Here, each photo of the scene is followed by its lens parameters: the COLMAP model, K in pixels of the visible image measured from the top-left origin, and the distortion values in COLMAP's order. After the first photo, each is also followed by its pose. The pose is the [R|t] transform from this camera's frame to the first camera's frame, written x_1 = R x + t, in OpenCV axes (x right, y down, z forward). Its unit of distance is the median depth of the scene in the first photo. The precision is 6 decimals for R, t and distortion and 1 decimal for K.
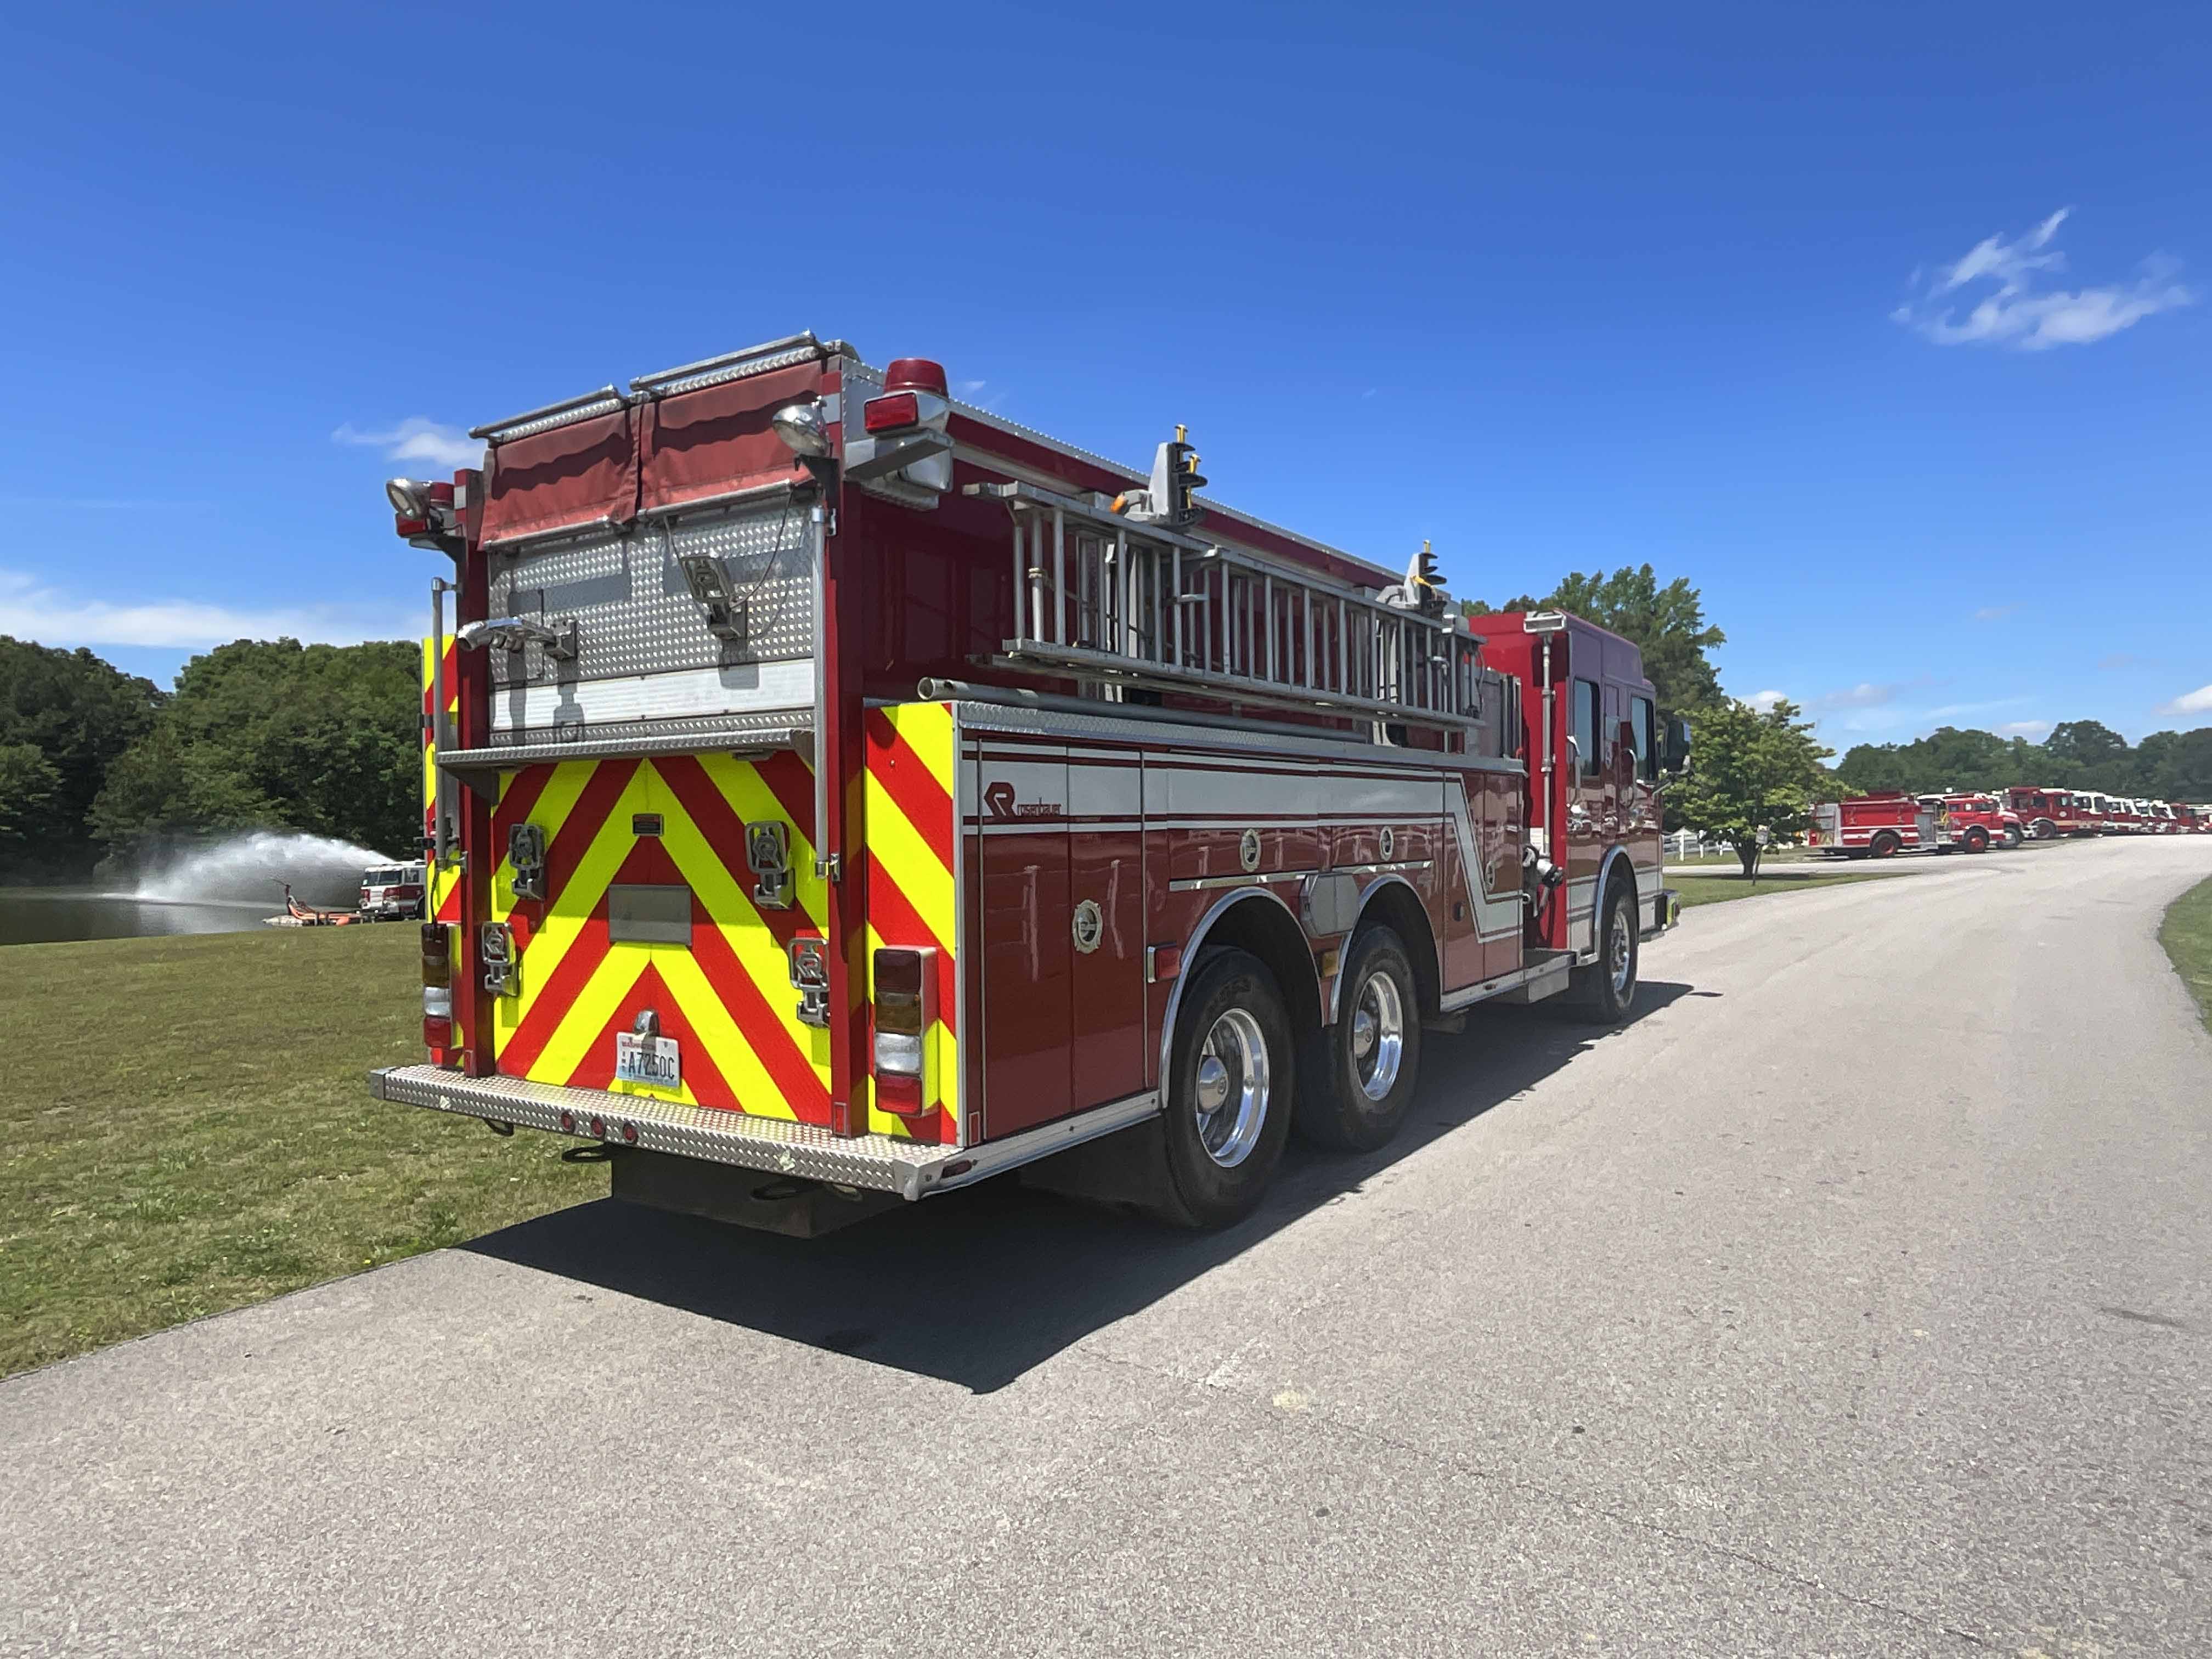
lens RADIAL K [[1355.1, 0, 1105.1], [0, 1355.1, 833.5], [0, 0, 1]] dist [0.007954, -0.017810]
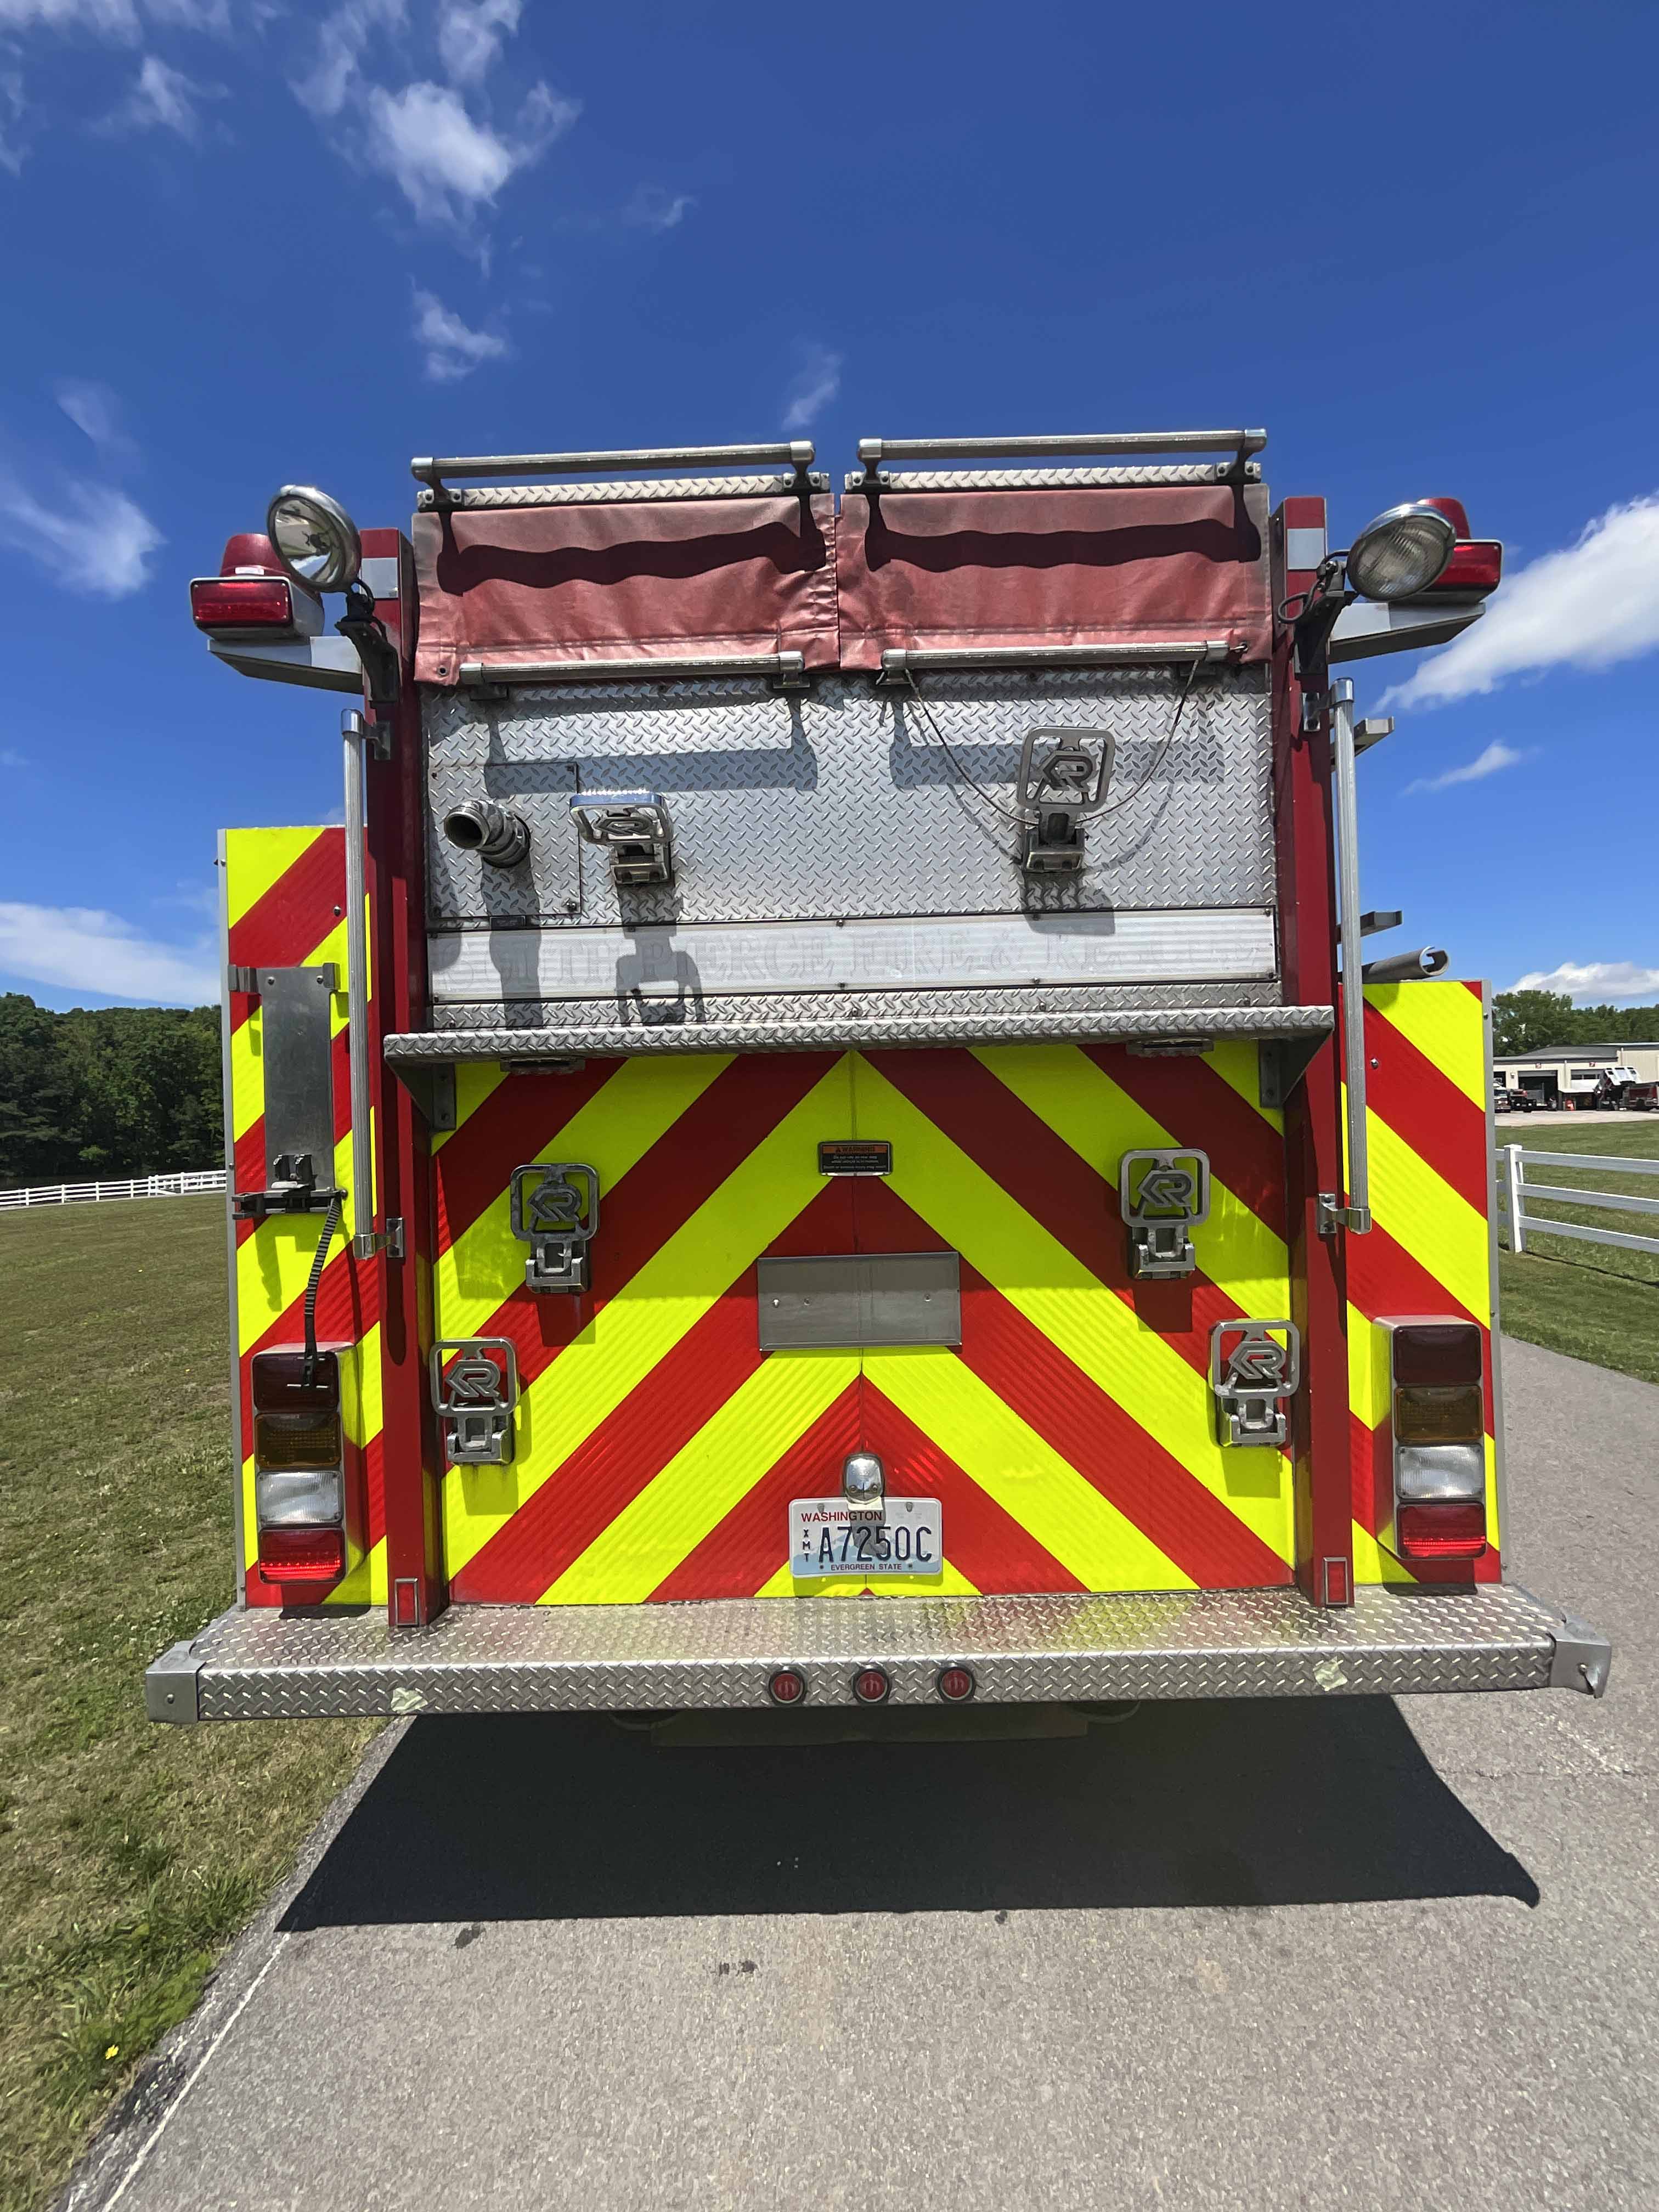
lens RADIAL K [[926.8, 0, 829.5], [0, 926.8, 1106.0], [0, 0, 1]] dist [-0.002410, -0.000066]
pose [[0.841721, -0.008905, 0.539839, -0.572828], [0.022496, 0.999574, -0.018588, -0.022762], [-0.539444, 0.027790, 0.841563, 0.639314]]
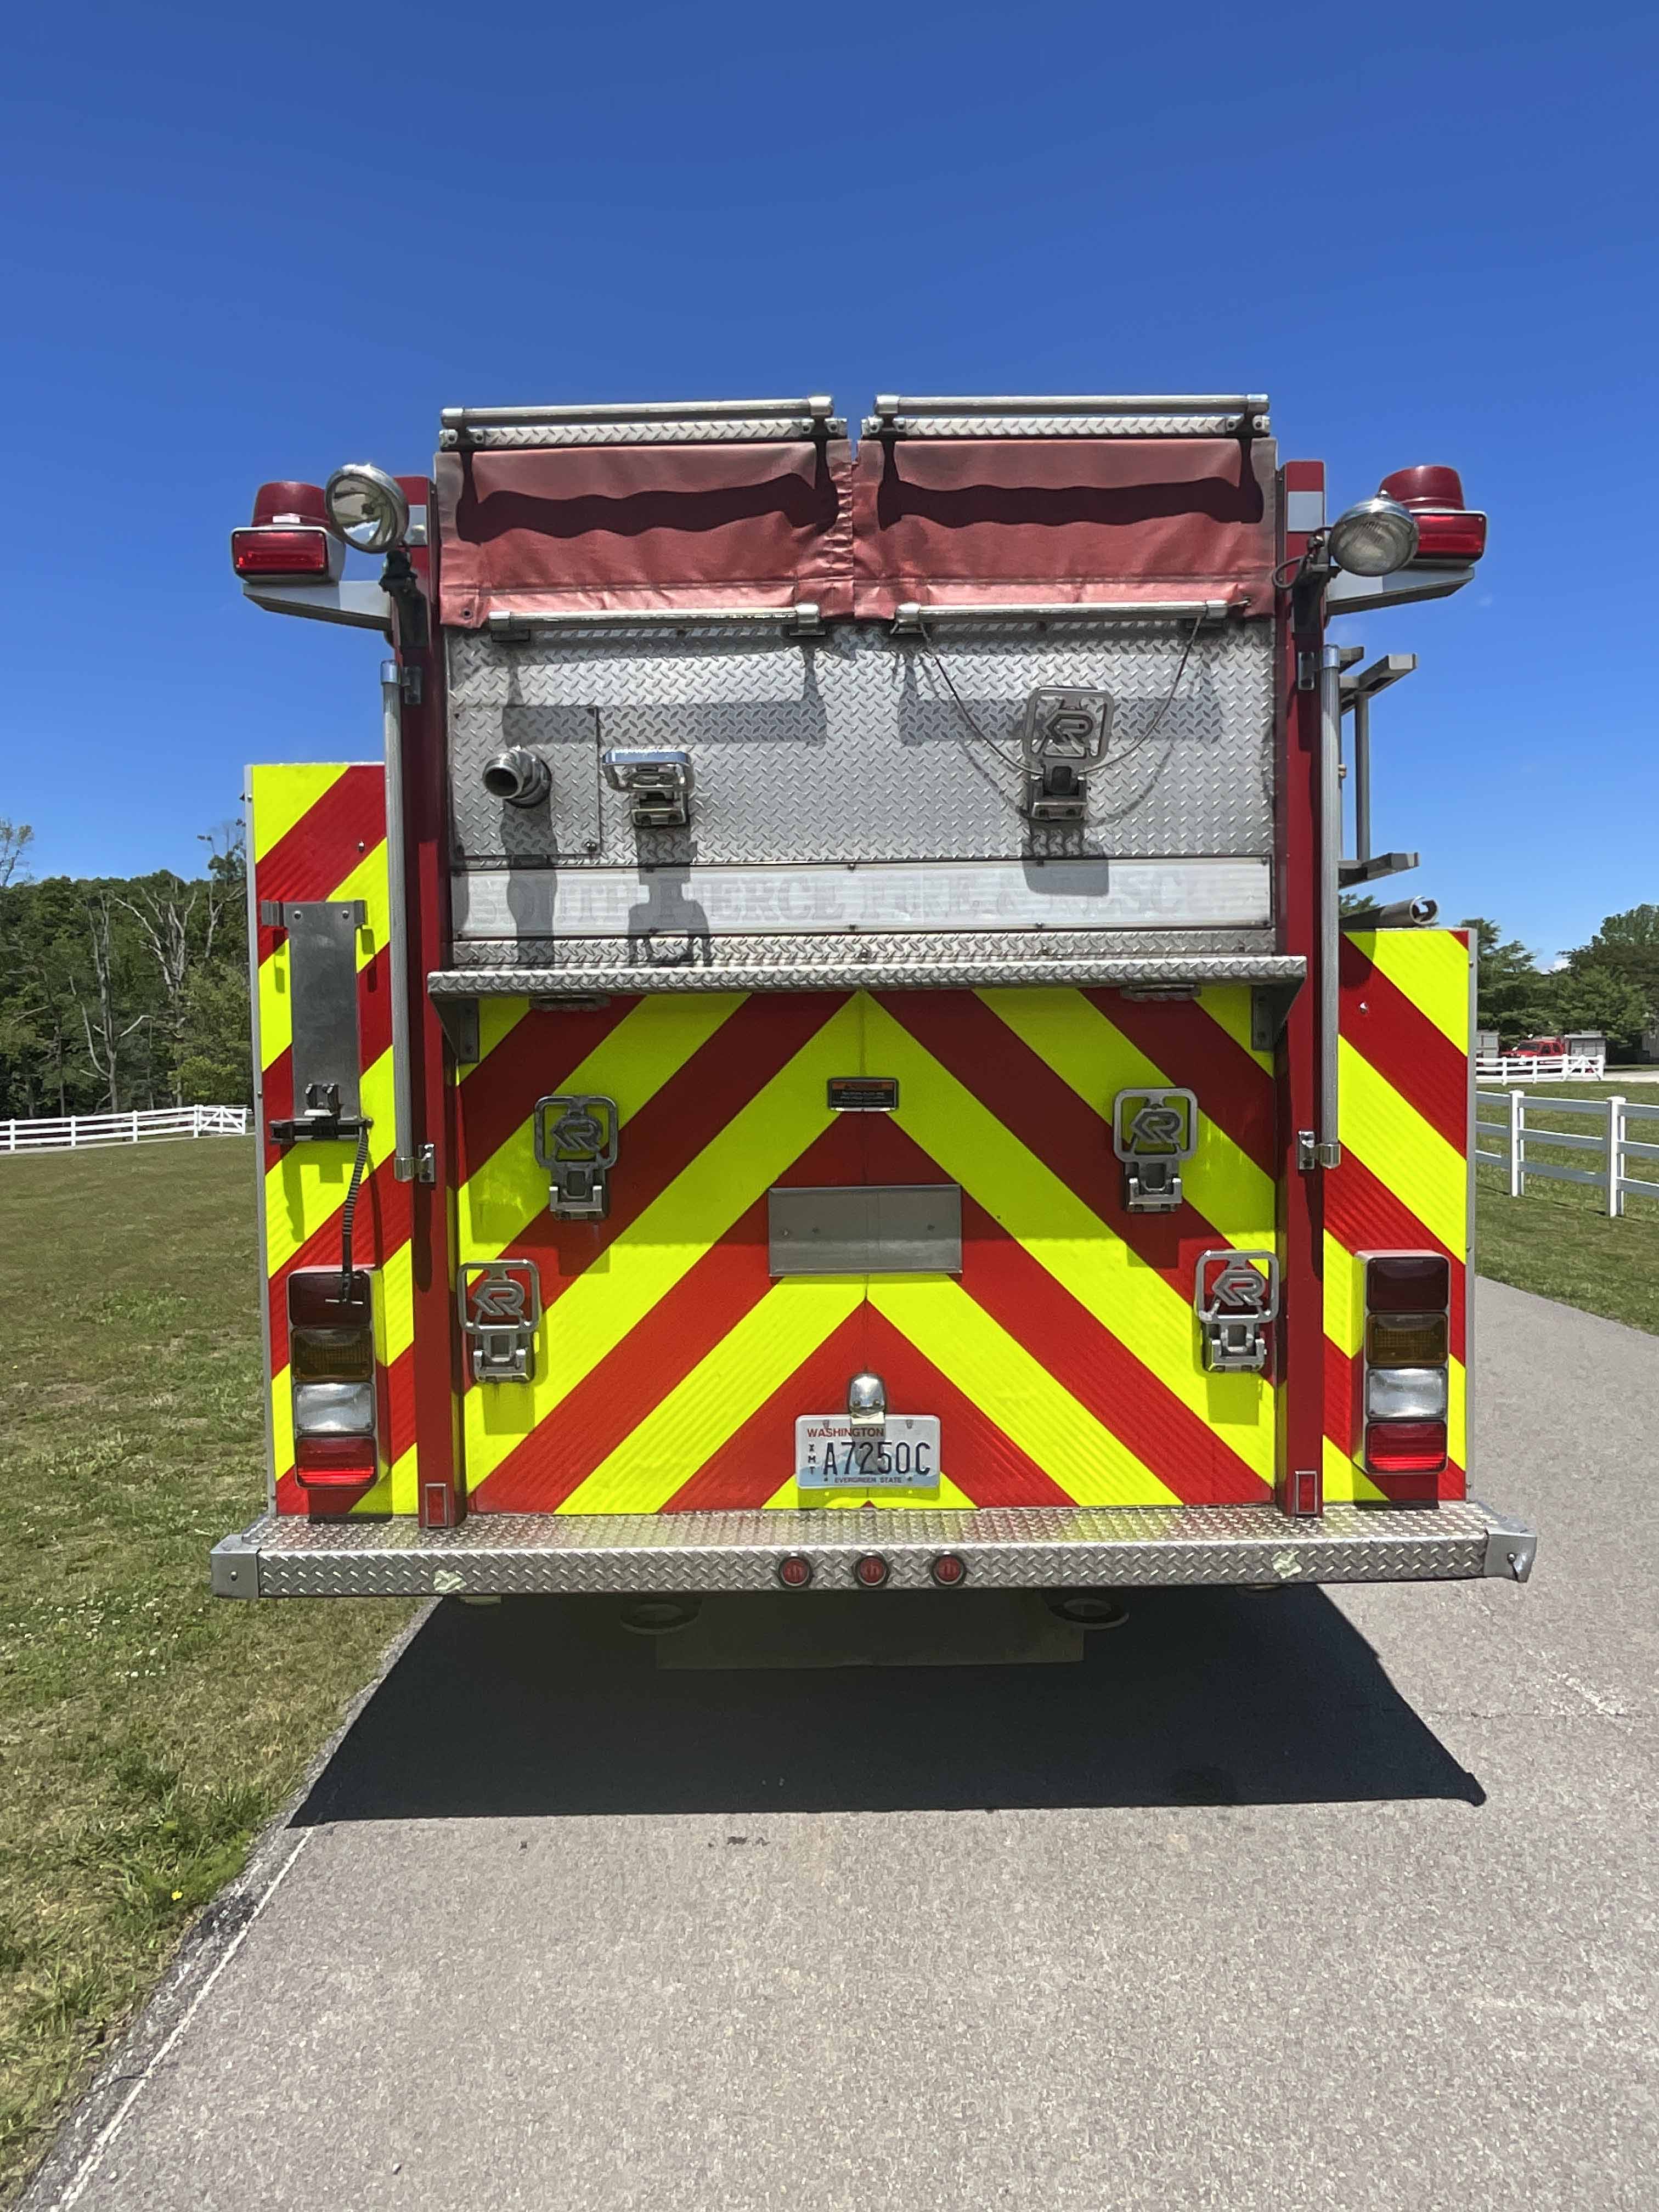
lens RADIAL K [[1355.1, 0, 829.5], [0, 1355.1, 1106.0], [0, 0, 1]] dist [0.007954, -0.017810]
pose [[0.839243, -0.024184, 0.543218, -0.698469], [0.010462, 0.999544, 0.028336, -0.019265], [-0.543655, -0.018098, 0.839113, 0.457234]]
